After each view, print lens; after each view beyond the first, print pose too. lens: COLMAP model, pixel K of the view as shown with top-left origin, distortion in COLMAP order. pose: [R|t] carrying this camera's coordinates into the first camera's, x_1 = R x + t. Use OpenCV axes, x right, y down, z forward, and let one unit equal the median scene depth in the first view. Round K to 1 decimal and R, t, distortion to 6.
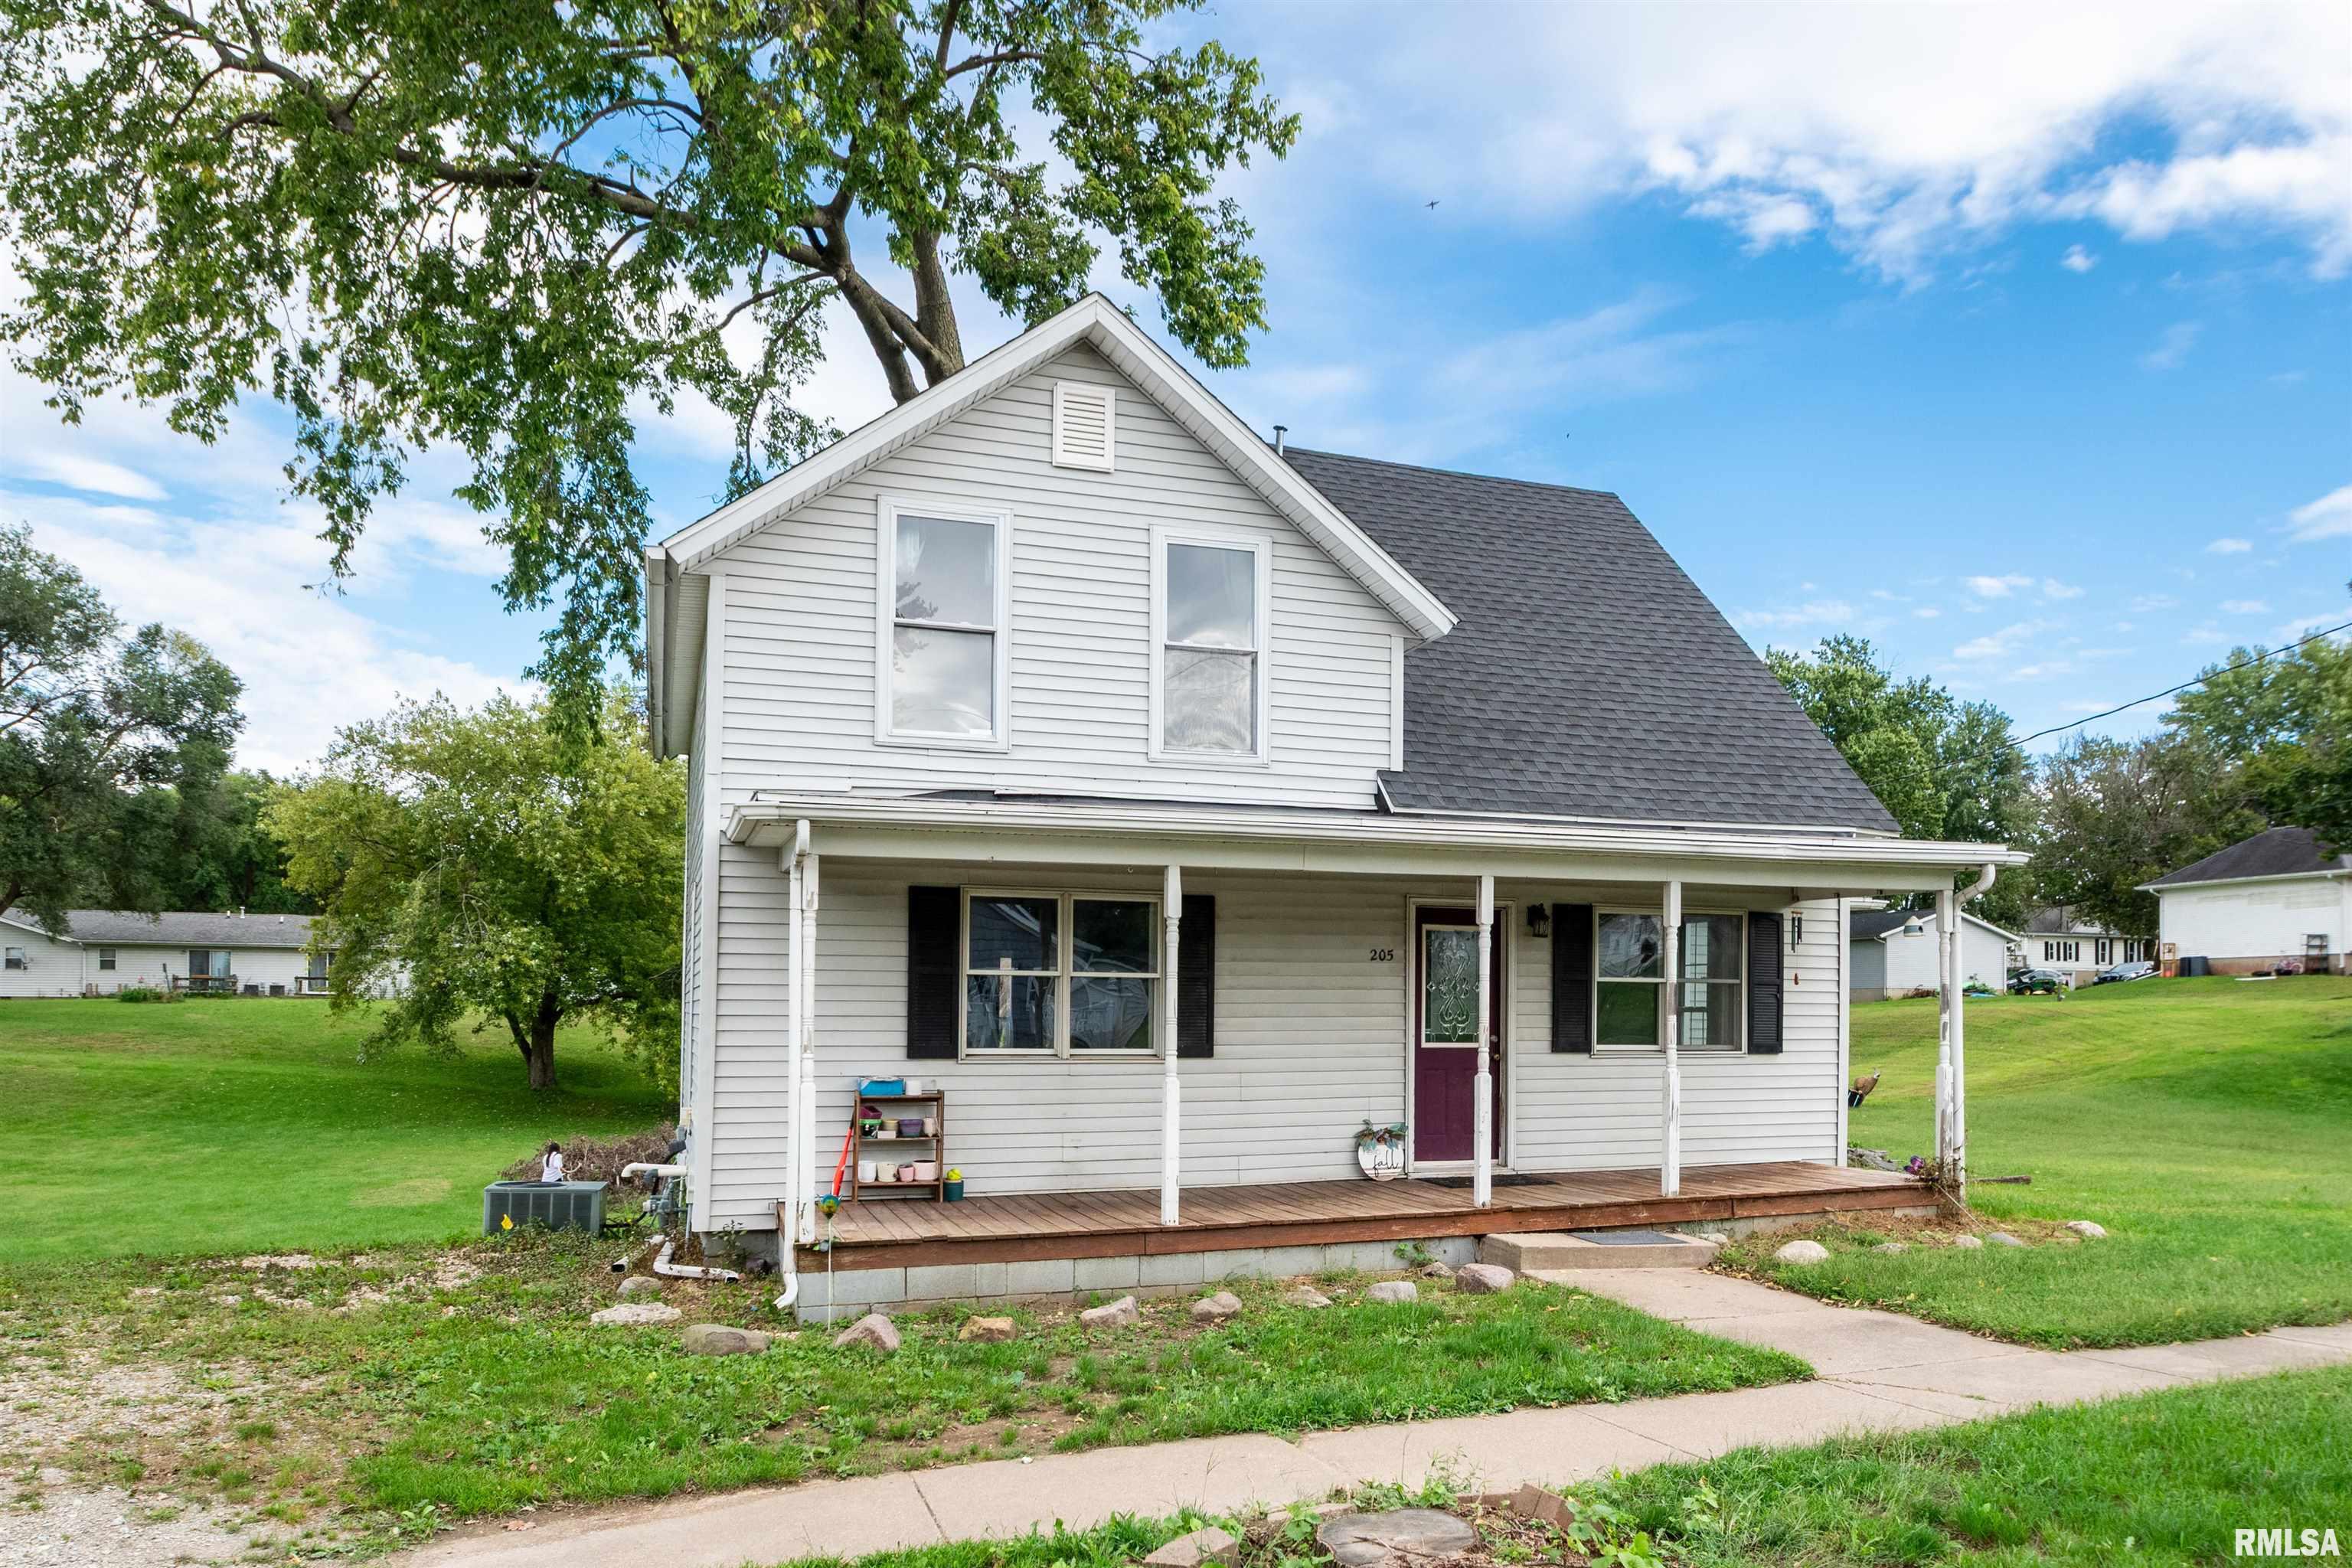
lens RADIAL K [[1581.7, 0, 1220.0], [0, 1581.7, 997.6], [0, 0, 1]] dist [-0.029176, -0.002929]
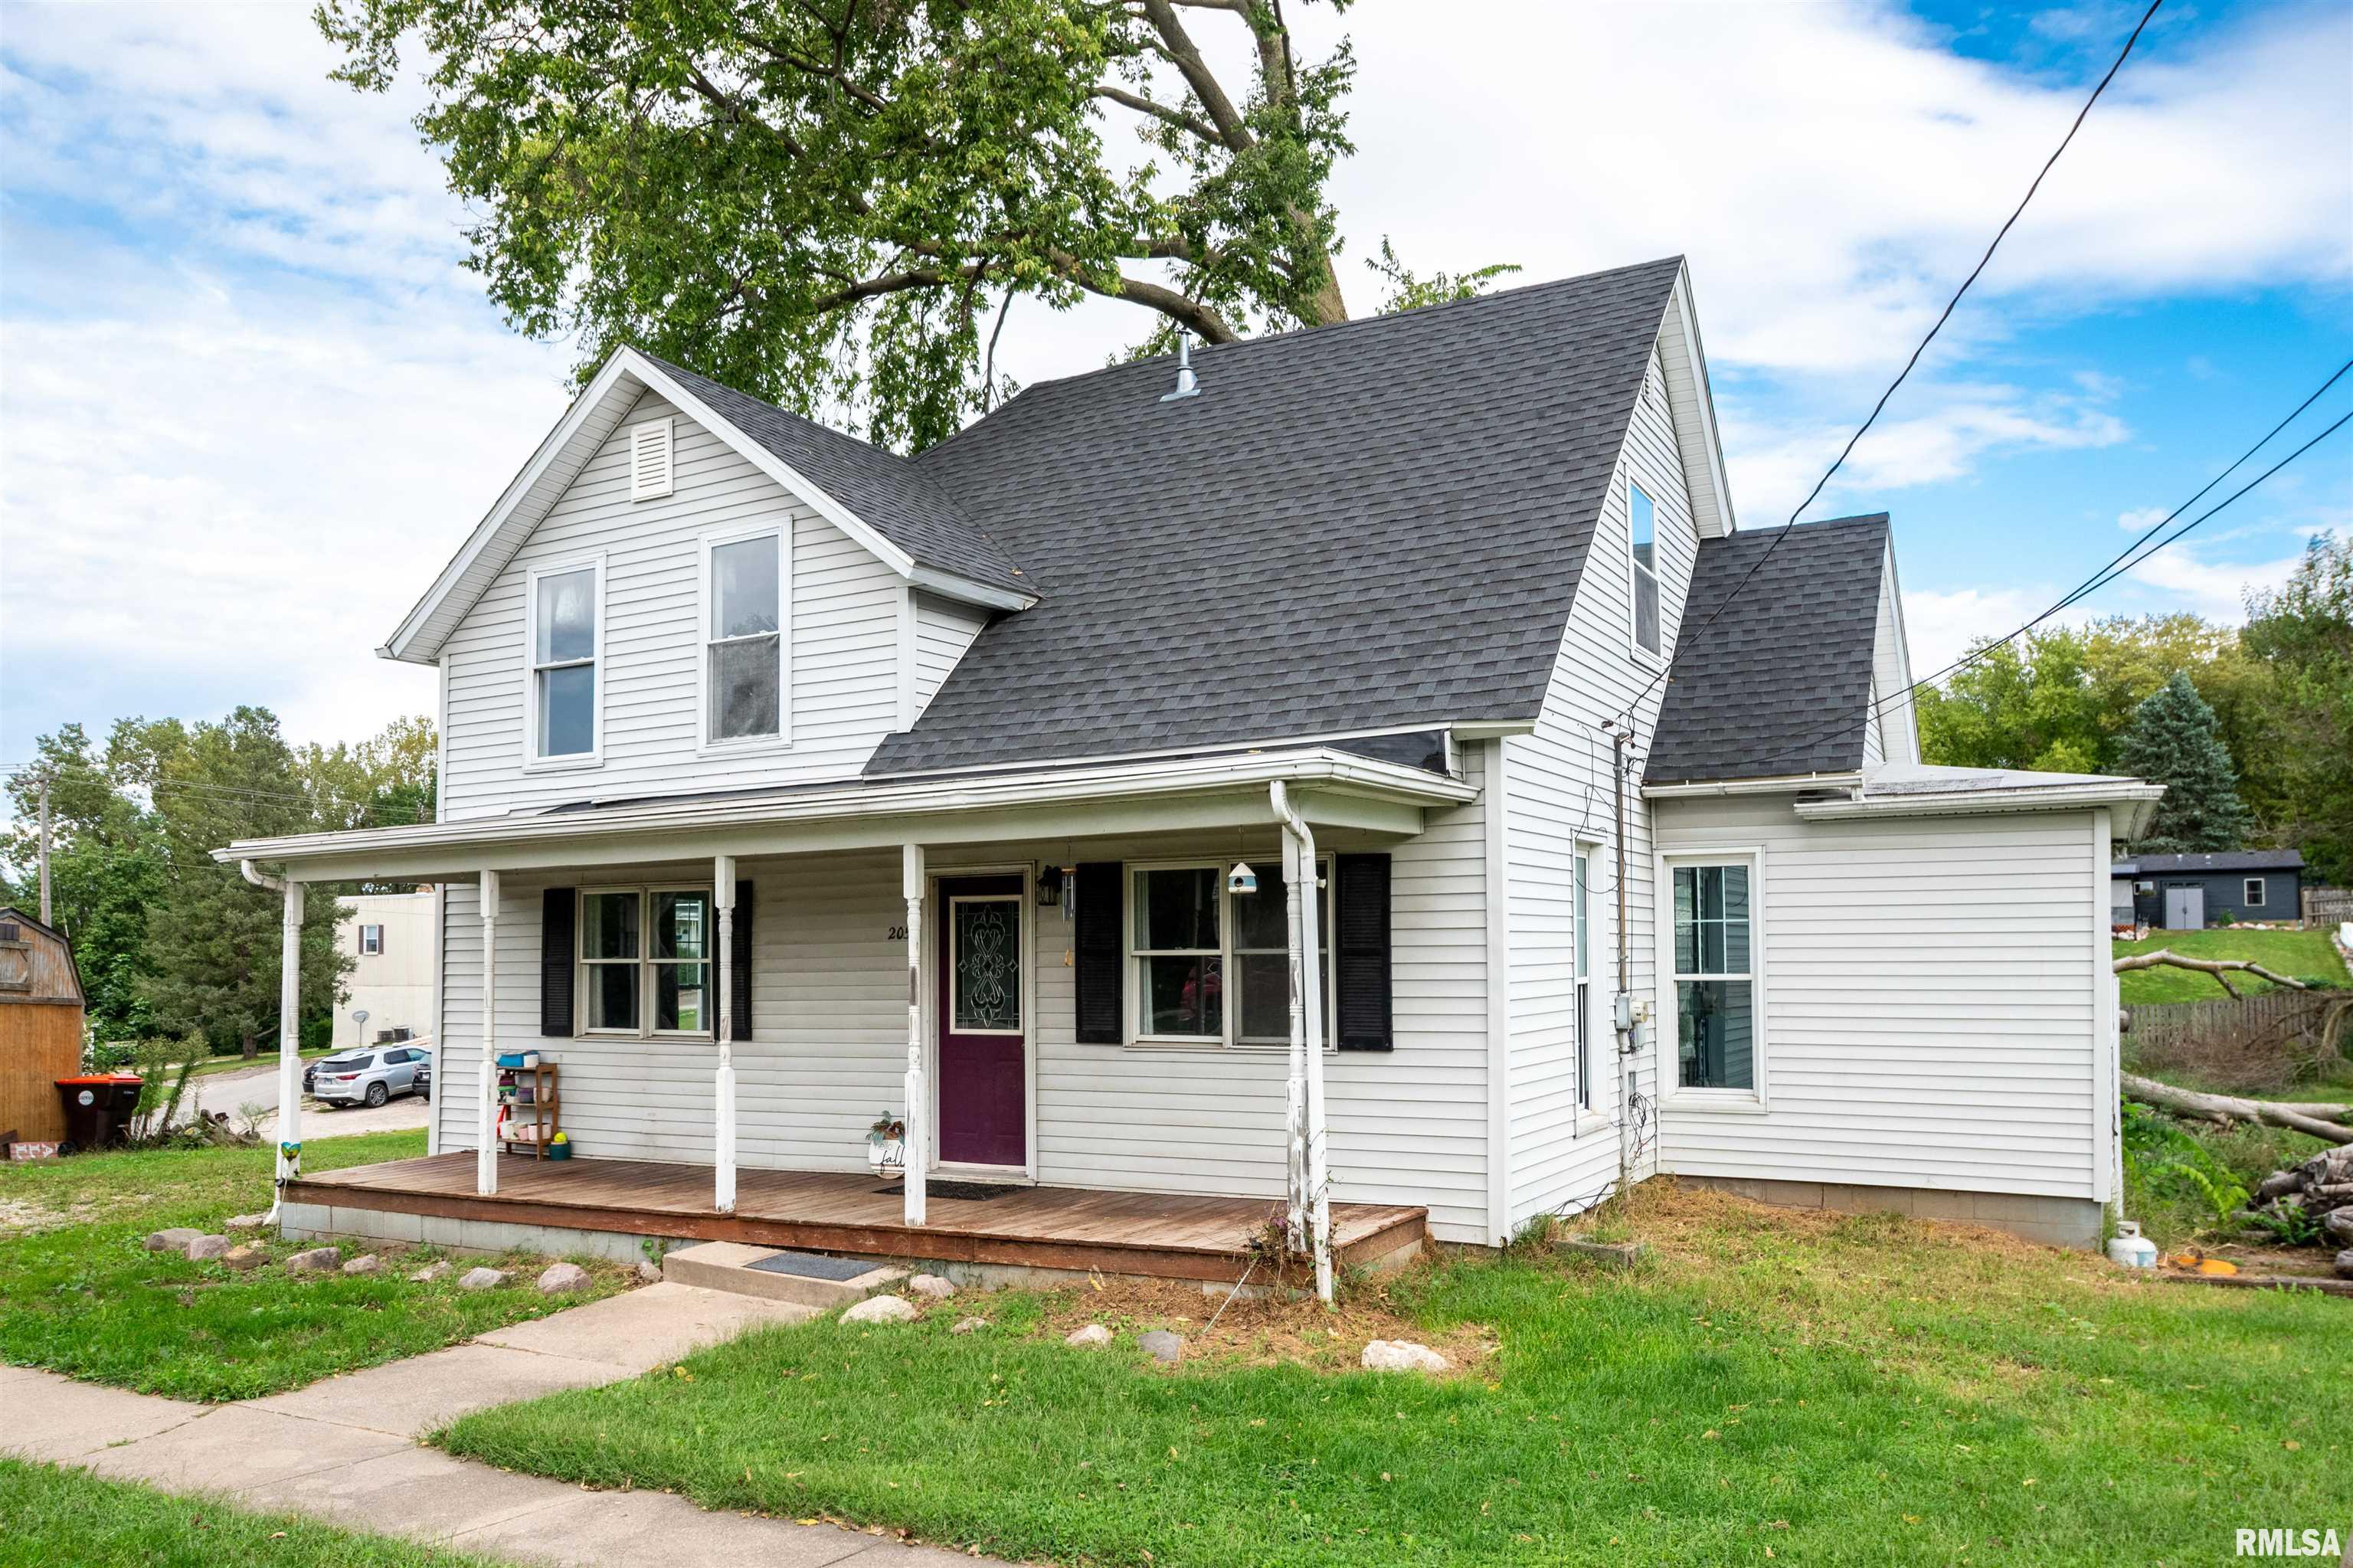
lens RADIAL K [[1696.5, 0, 1194.9], [0, 1696.5, 873.3], [0, 0, 1]] dist [-0.039827, 0.005649]
pose [[0.667841, -0.047740, -0.742771, 0.984475], [0.022432, 0.998779, -0.044025, -0.014840], [0.743966, 0.012740, 0.668096, 0.482221]]
